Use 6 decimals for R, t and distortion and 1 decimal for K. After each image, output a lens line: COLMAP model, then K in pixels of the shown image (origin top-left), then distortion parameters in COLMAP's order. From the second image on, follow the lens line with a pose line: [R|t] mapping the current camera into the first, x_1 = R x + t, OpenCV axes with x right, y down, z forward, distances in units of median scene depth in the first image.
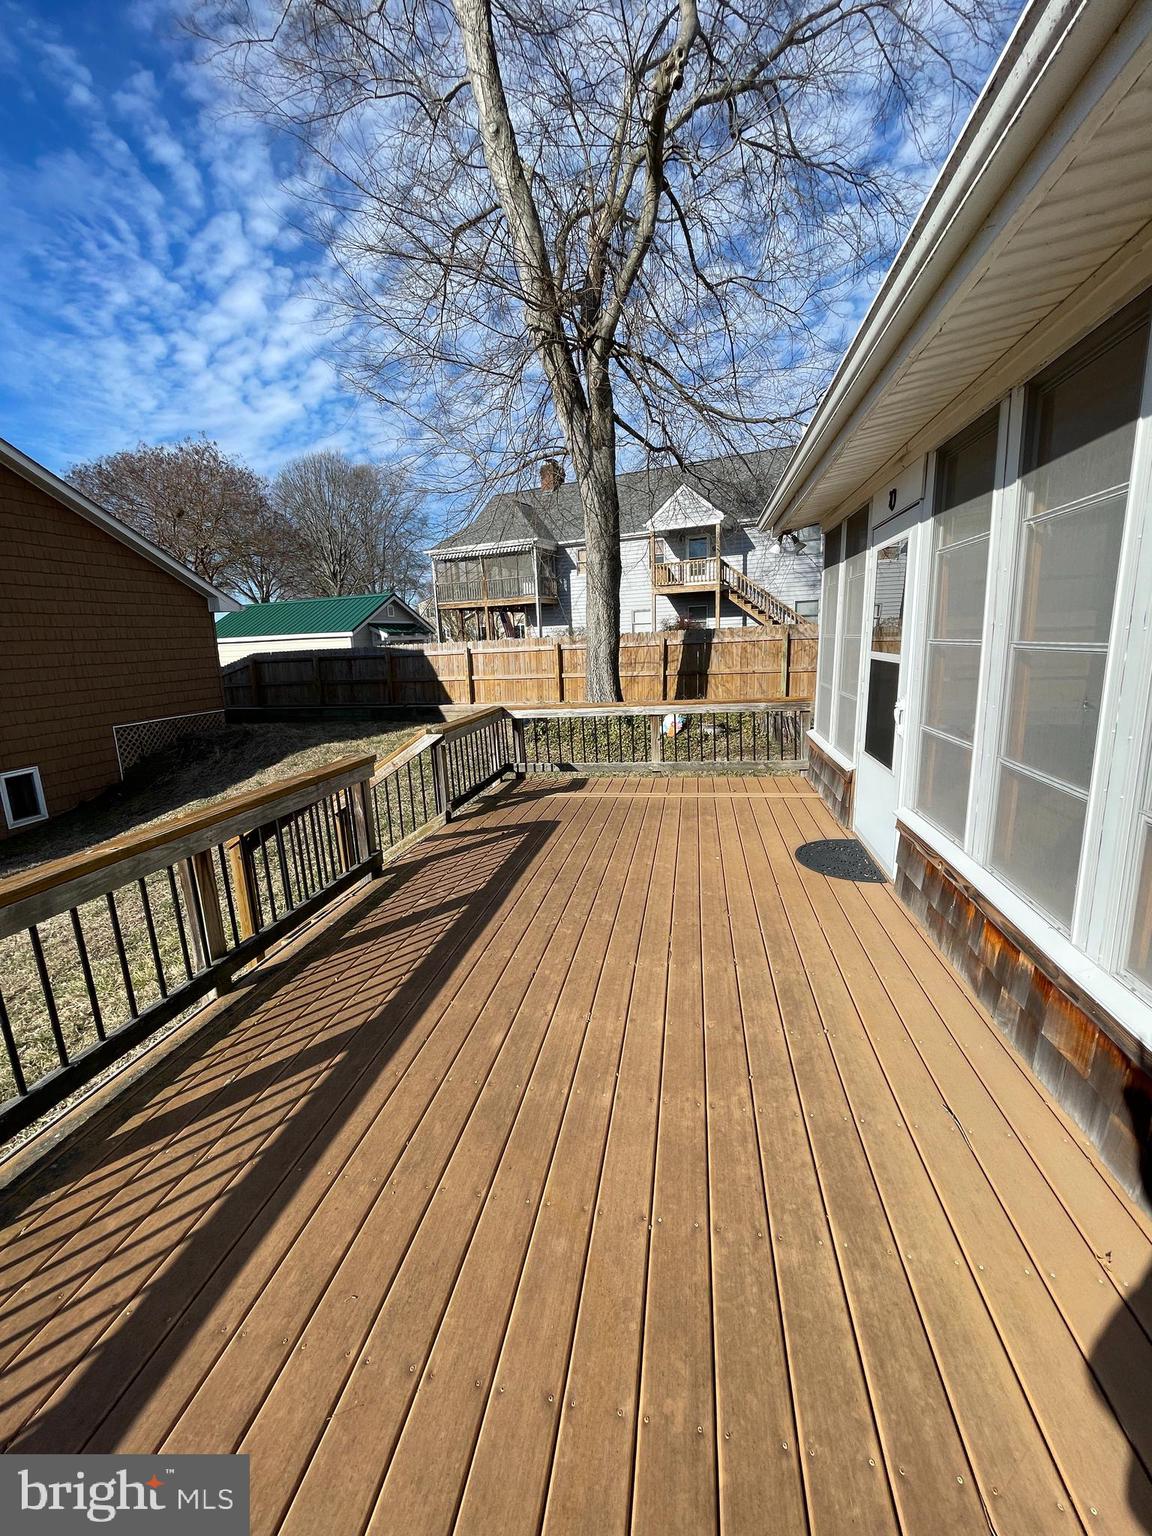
lens RADIAL K [[621.9, 0, 574.7], [0, 621.9, 755.6], [0, 0, 1]] dist [-0.001869, 0.002065]
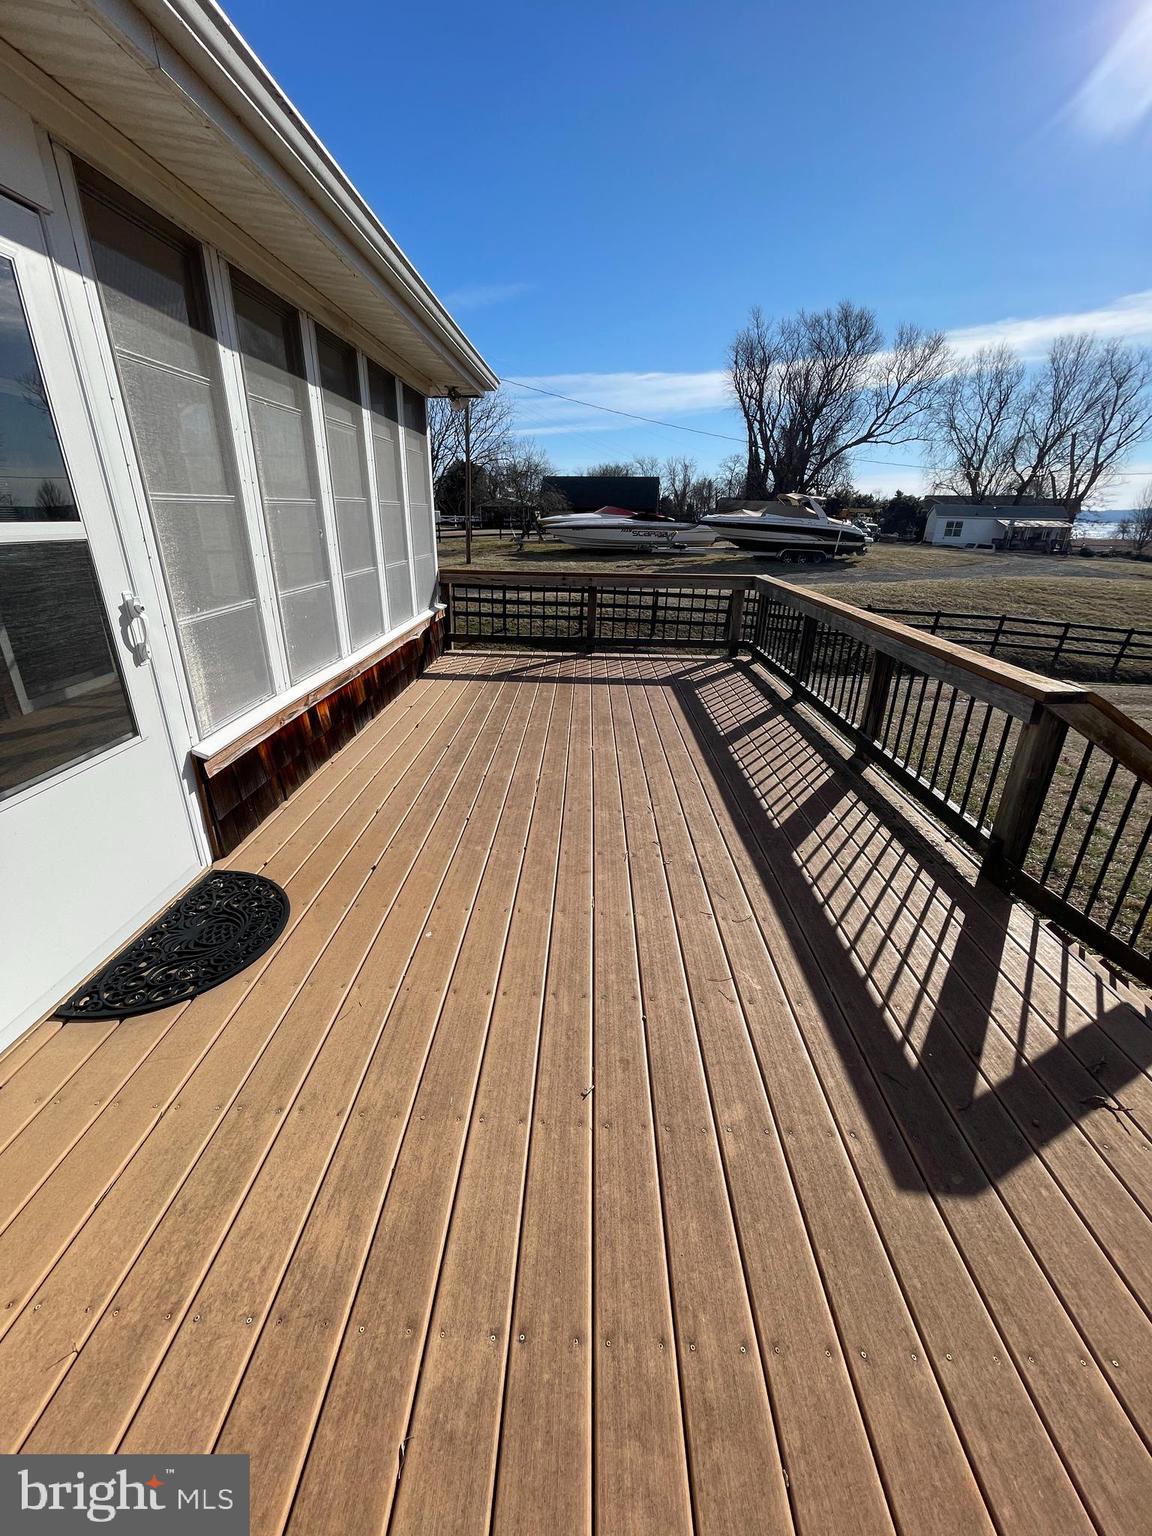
lens RADIAL K [[621.9, 0, 574.7], [0, 621.9, 755.6], [0, 0, 1]] dist [-0.001869, 0.002065]
pose [[-0.986335, 0.079850, -0.144110, 0.219599], [-0.010419, 0.842719, 0.538253, -0.303216], [0.164424, 0.532399, -0.830371, 1.730182]]
